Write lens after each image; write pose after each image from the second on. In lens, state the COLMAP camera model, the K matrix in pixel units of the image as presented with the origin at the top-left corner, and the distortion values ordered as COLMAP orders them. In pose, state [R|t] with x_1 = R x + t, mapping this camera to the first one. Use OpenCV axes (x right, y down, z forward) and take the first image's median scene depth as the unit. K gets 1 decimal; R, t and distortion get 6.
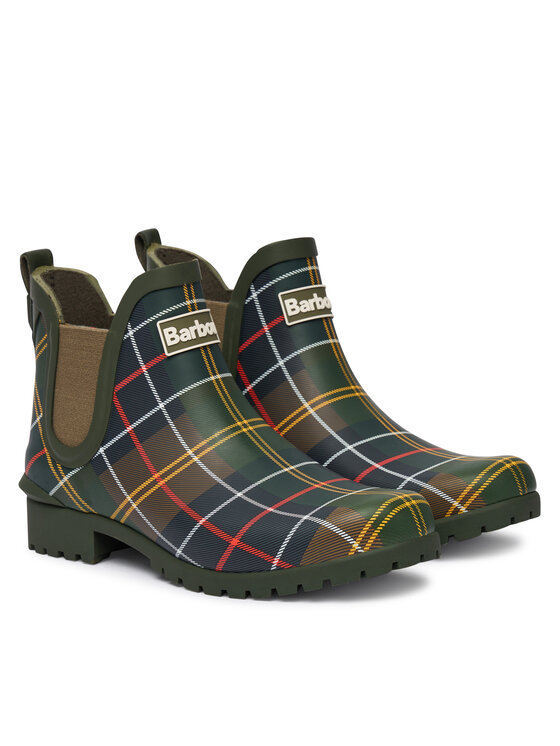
lens RADIAL K [[2178.1, 0, 280.0], [0, 2178.1, 373.0], [0, 0, 1]] dist [-2.487522, -0.047352]
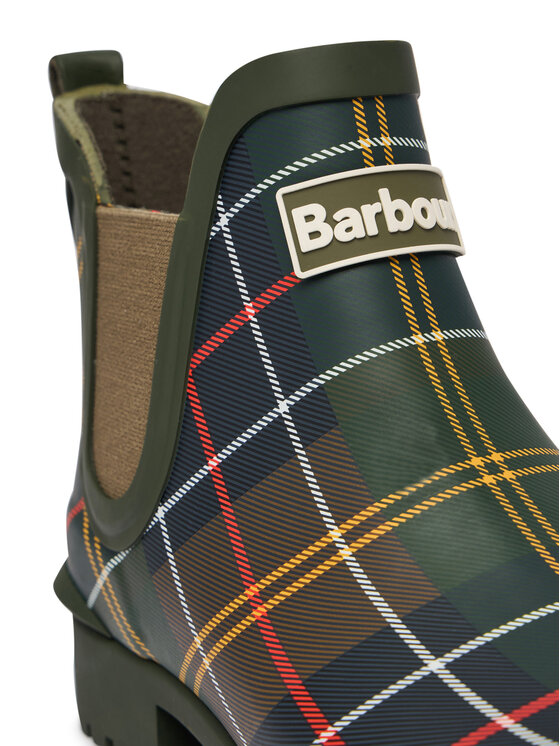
lens RADIAL K [[1804.3, 0, 280.0], [0, 1804.3, 373.0], [0, 0, 1]] dist [-0.316418, -0.438538]
pose [[0.944957, 0.029575, -0.325854, 0.049027], [-0.031504, 0.999503, -0.000642, 0.009206], [0.325674, 0.010872, 0.945420, 0.692613]]
